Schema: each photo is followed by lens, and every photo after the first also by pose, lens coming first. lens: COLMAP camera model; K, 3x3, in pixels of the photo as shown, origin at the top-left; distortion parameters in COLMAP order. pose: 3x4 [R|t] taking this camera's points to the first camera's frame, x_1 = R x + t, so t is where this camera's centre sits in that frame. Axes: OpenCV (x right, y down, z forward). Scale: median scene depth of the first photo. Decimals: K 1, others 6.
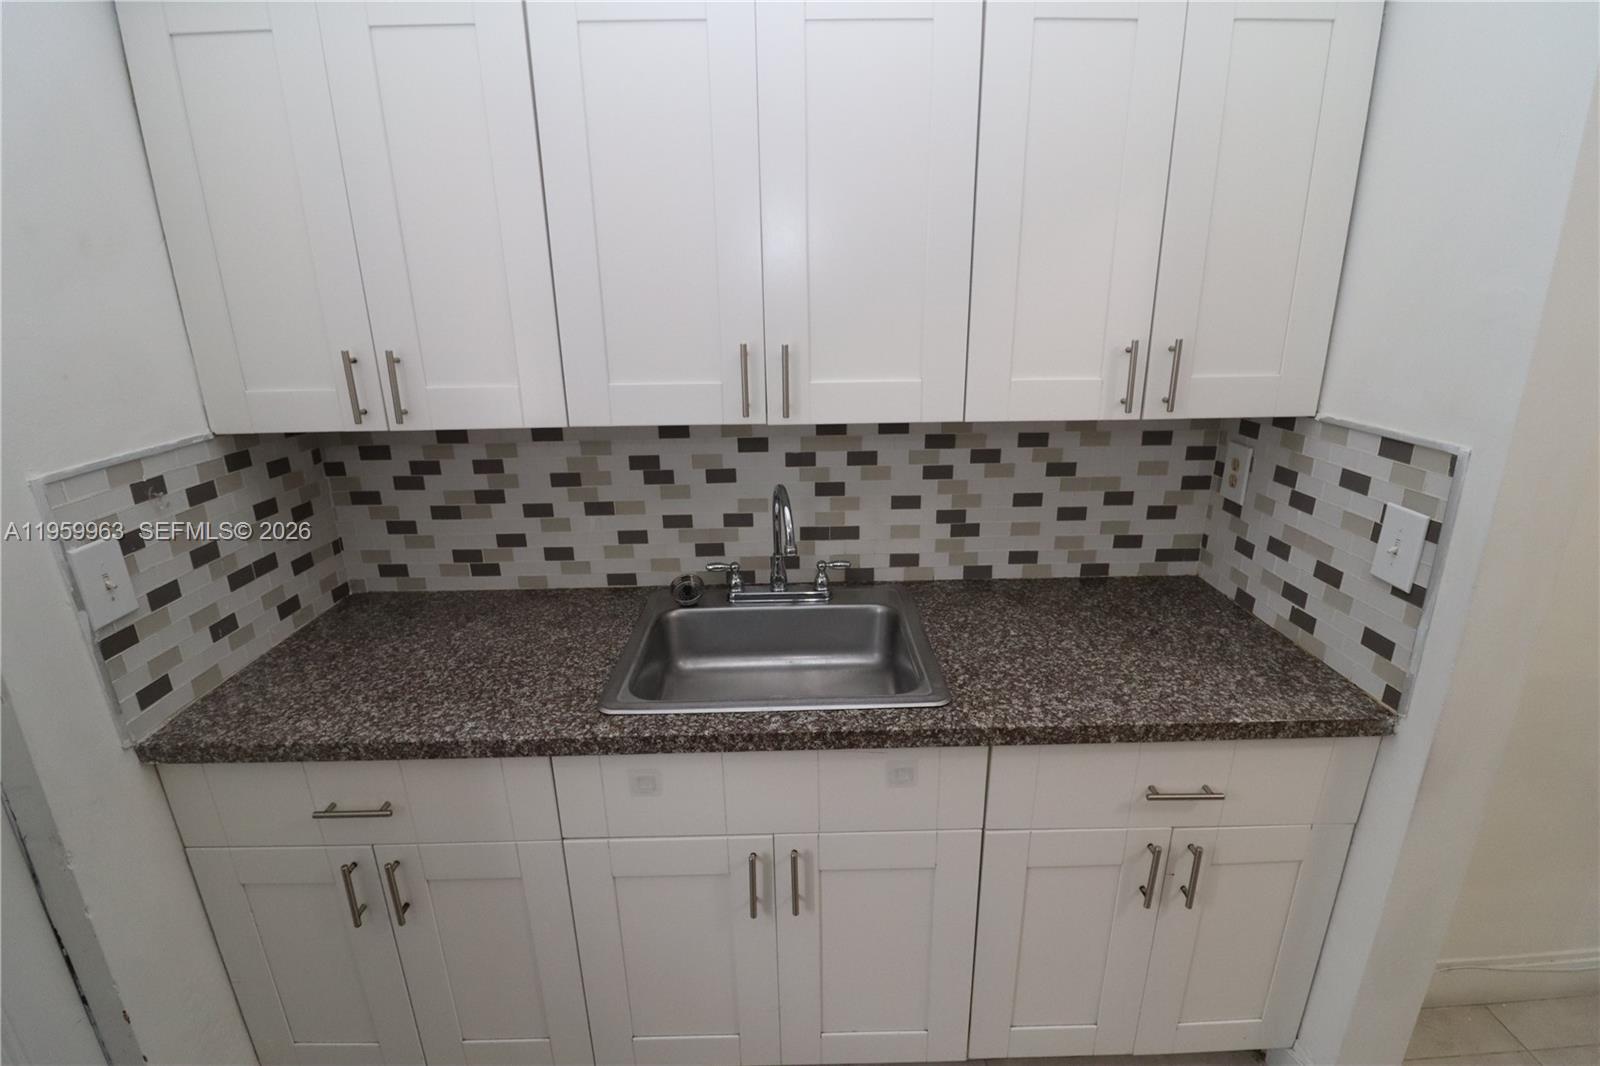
lens RADIAL K [[739.2, 0, 805.7], [0, 739.2, 533.2], [0, 0, 1]] dist [-0.006743, -0.007367]
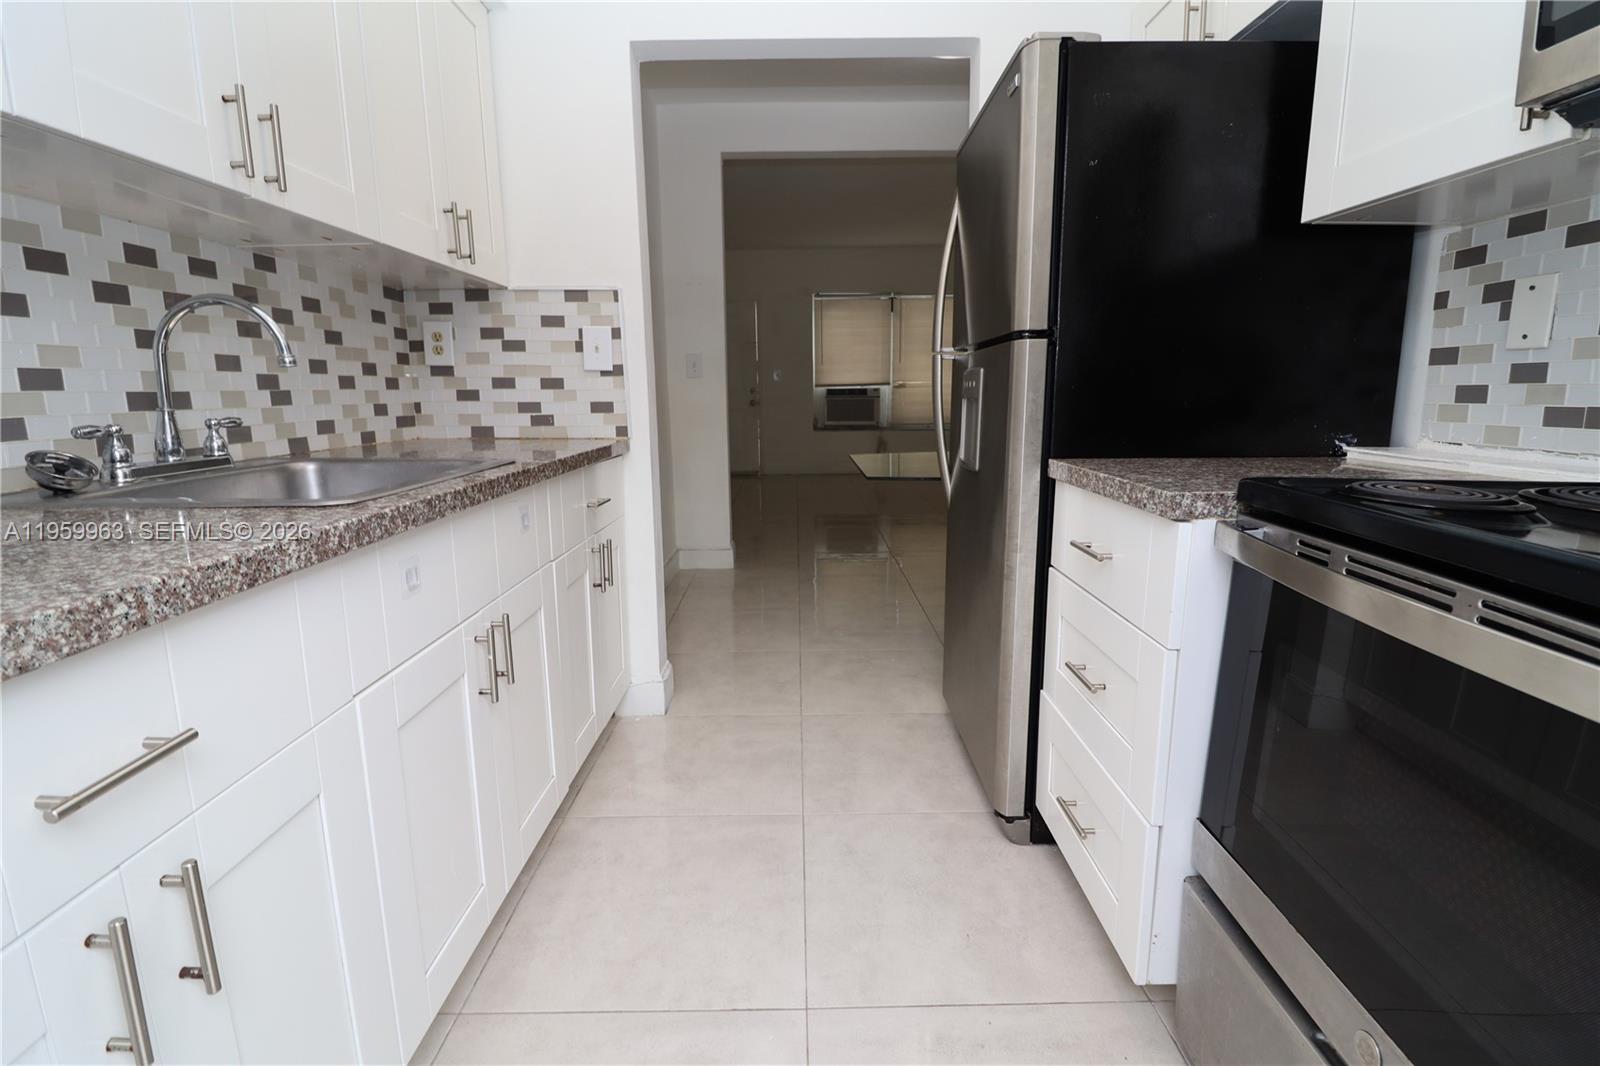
lens RADIAL K [[739.2, 0, 808.9], [0, 739.2, 534.2], [0, 0, 1]] dist [-0.006743, -0.007367]
pose [[0.011330, -0.180521, 0.983506, -0.809033], [0.305108, 0.937288, 0.168523, 0.229153], [-0.952250, 0.298166, 0.065698, 0.396145]]
